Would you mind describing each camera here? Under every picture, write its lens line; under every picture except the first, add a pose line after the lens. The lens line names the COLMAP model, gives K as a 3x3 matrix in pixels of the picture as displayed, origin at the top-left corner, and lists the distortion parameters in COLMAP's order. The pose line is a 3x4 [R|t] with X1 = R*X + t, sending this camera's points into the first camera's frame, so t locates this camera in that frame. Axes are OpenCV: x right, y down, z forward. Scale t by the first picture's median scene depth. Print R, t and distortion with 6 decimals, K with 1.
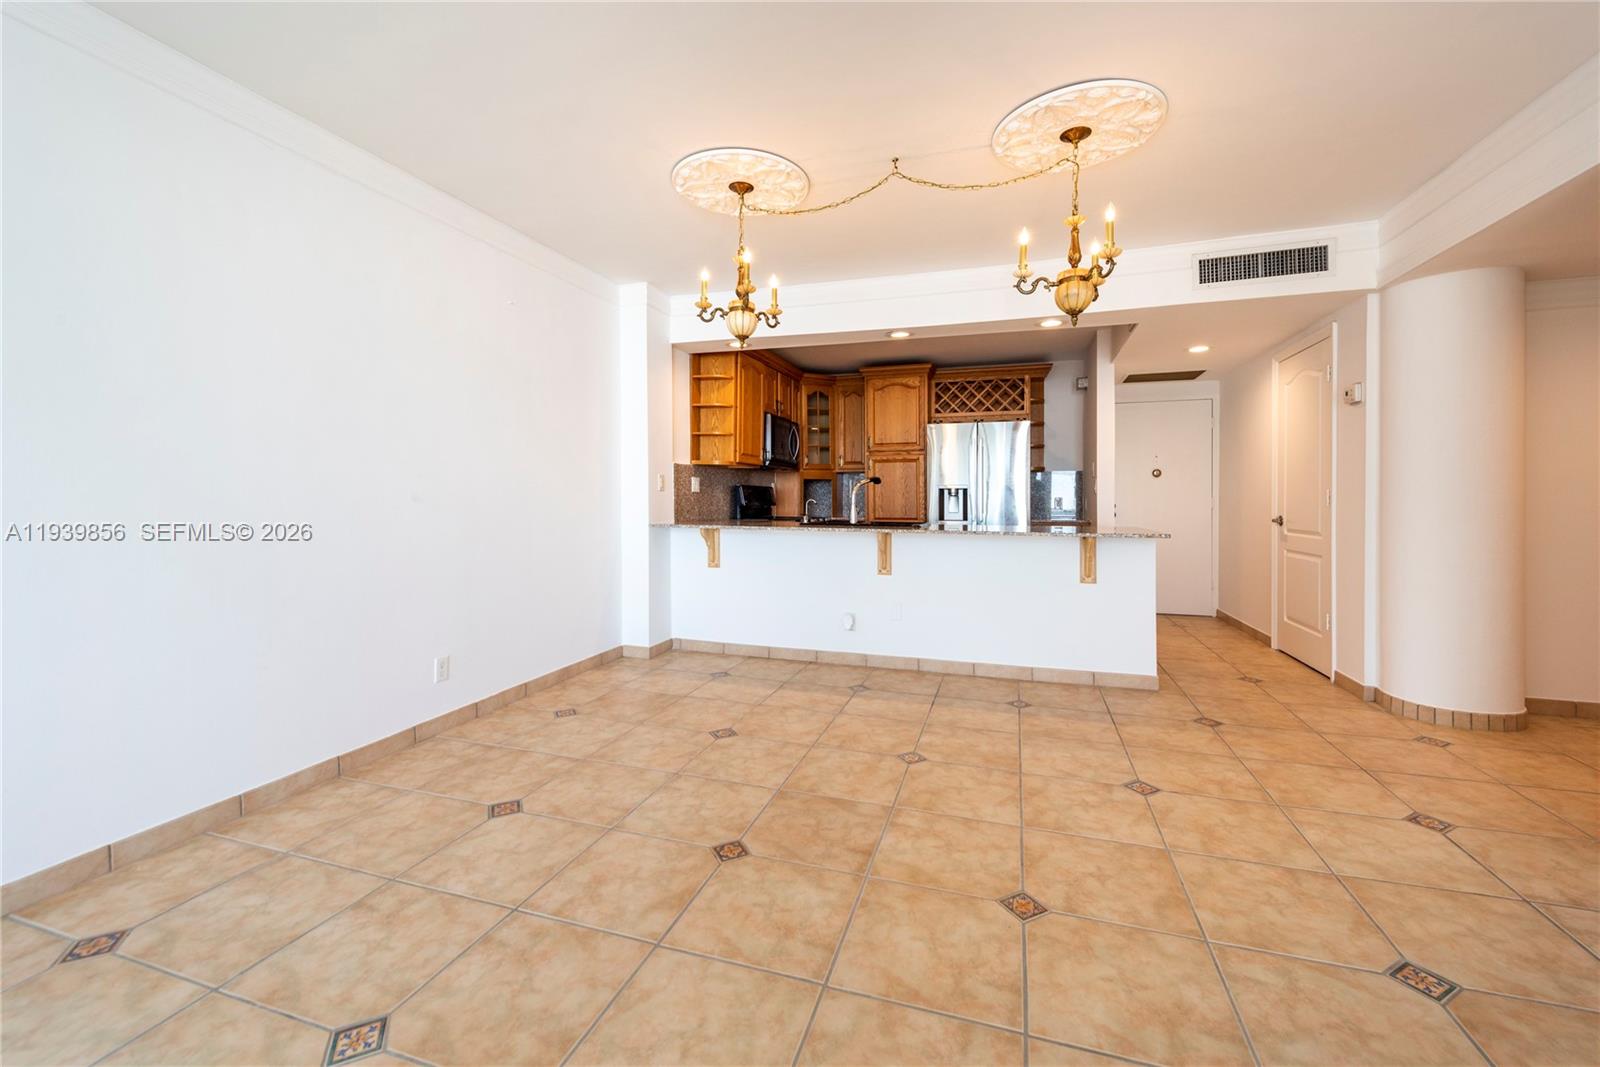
lens RADIAL K [[660.1, 0, 799.4], [0, 660.1, 503.2], [0, 0, 1]] dist [0.002952, 0.000208]
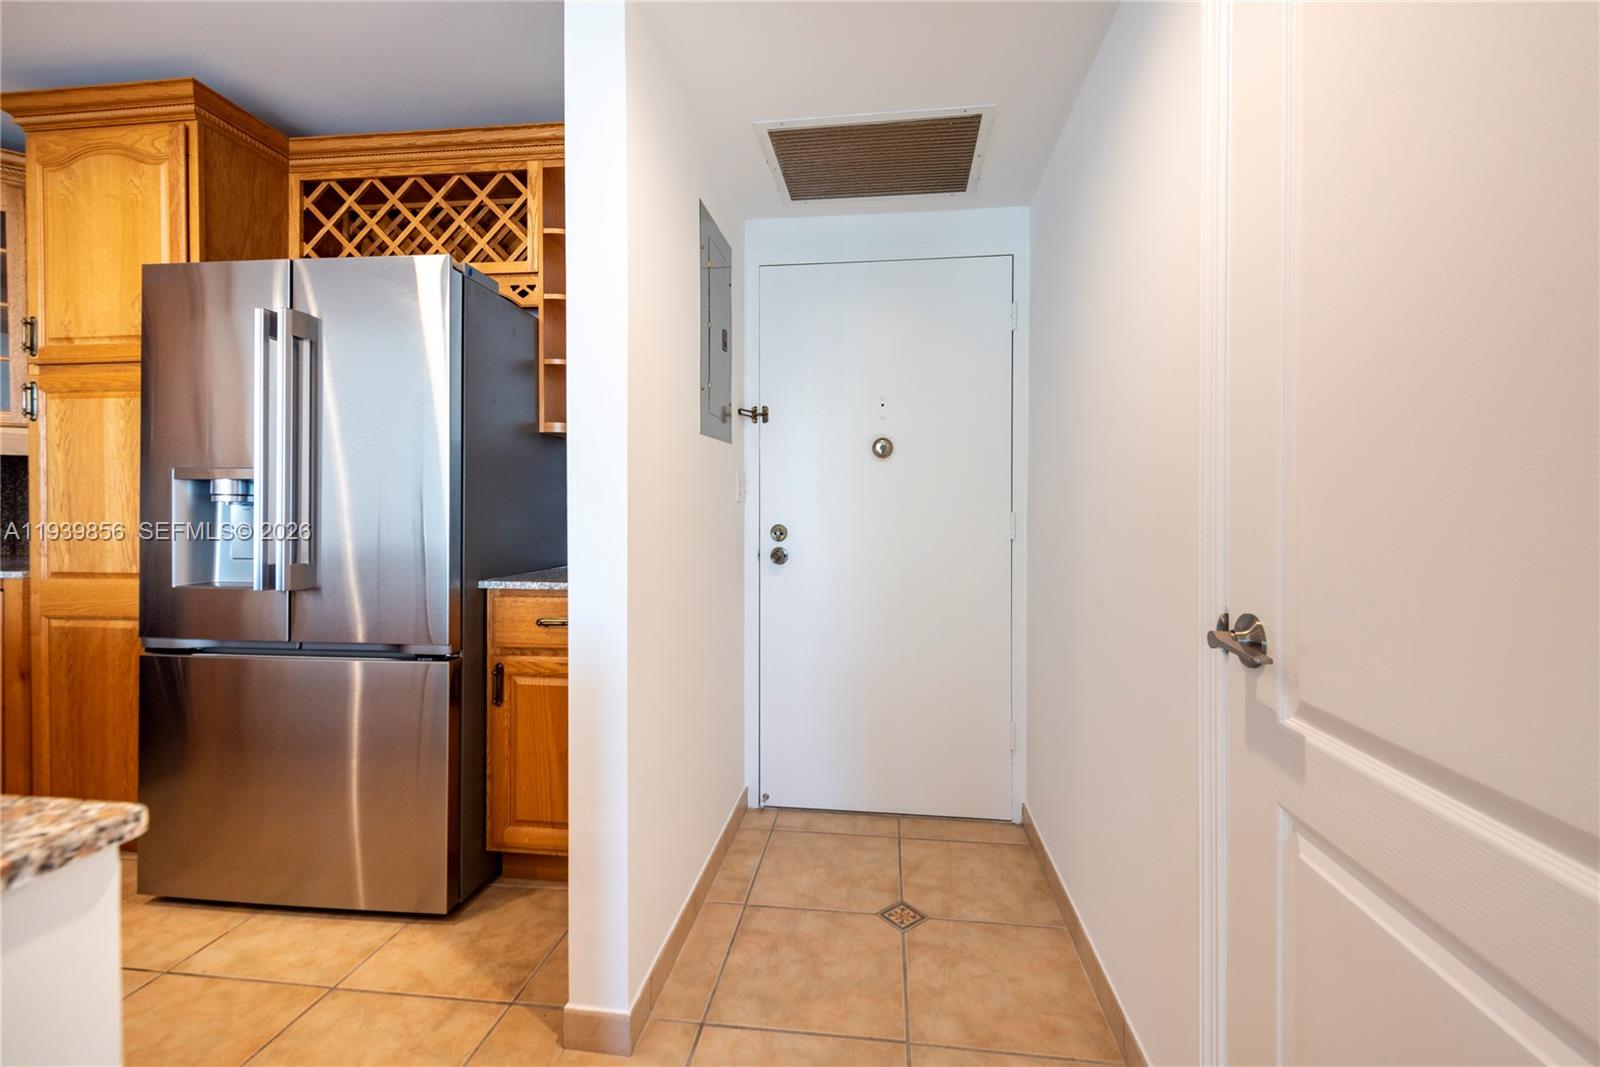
lens RADIAL K [[683.2, 0, 809.8], [0, 683.2, 521.0], [0, 0, 1]] dist [0.016771, -0.000164]
pose [[0.981686, 0.002518, 0.190491, 0.500513], [-0.003615, 0.999979, 0.005412, -0.007250], [-0.190474, -0.006002, 0.981674, 0.735148]]
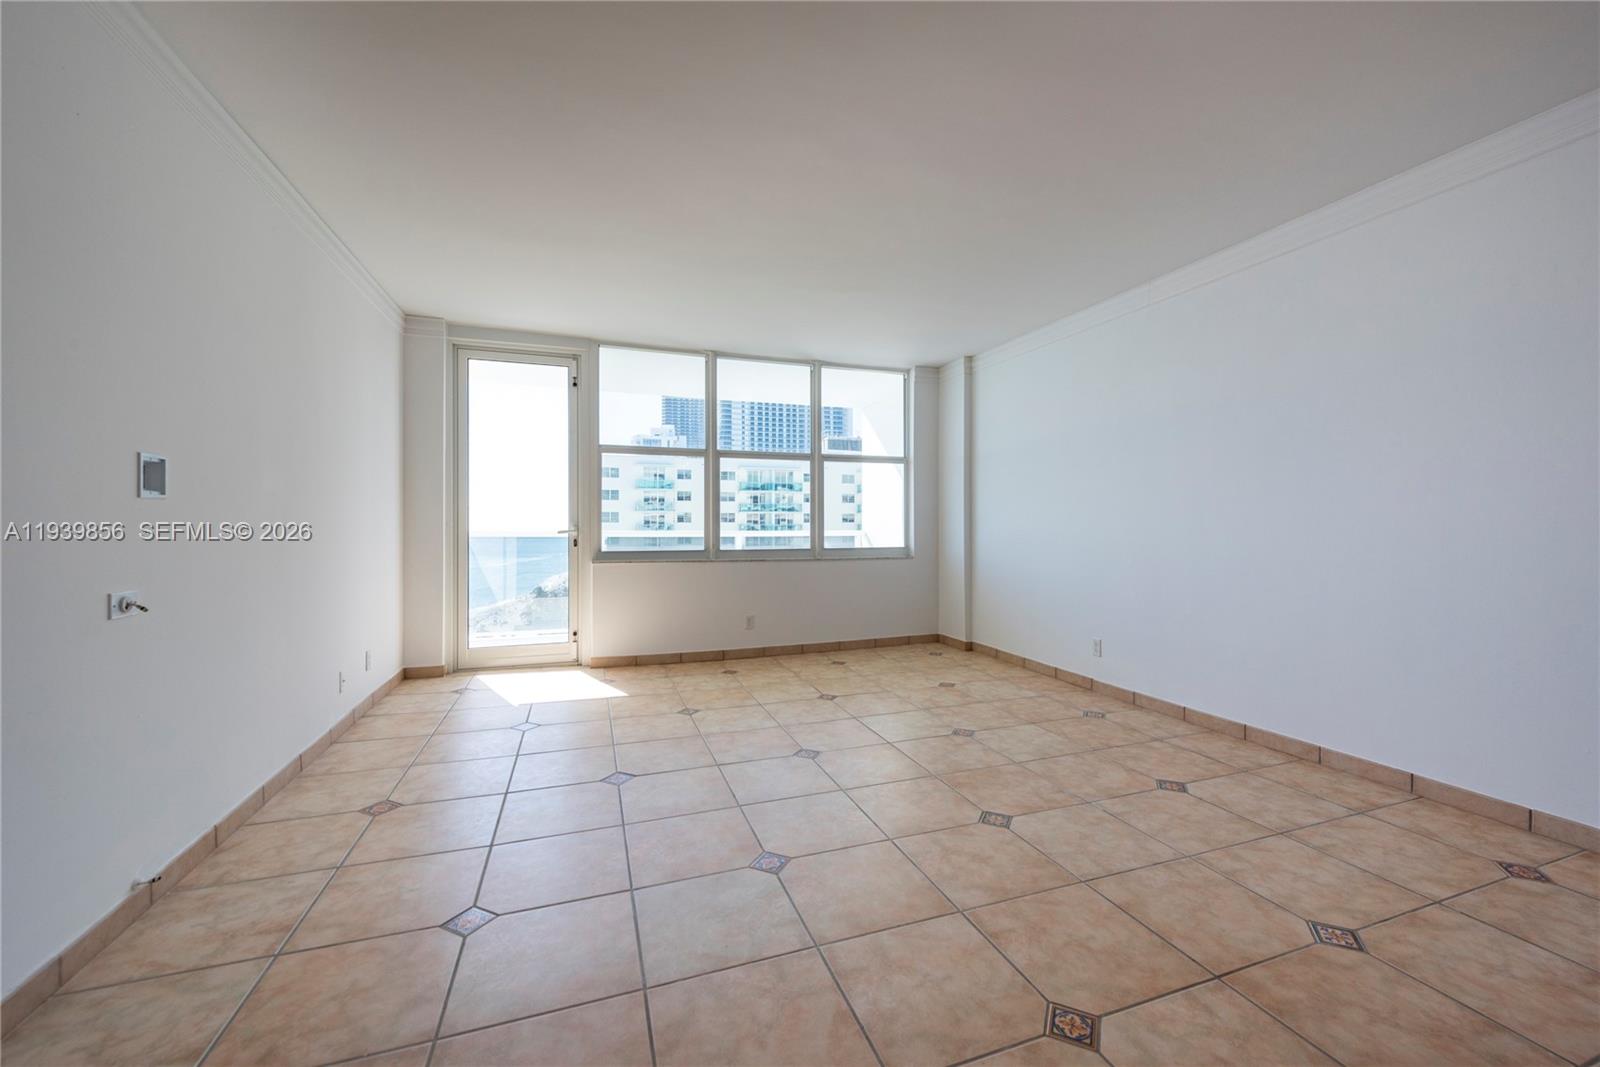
lens RADIAL K [[631.8, 0, 818.0], [0, 631.8, 521.9], [0, 0, 1]] dist [-0.000486, -0.000150]
pose [[-0.786574, -0.000205, -0.617496, 0.239318], [-0.002277, 0.999994, 0.002568, -0.000364], [0.617492, 0.003426, -0.786570, 0.359478]]
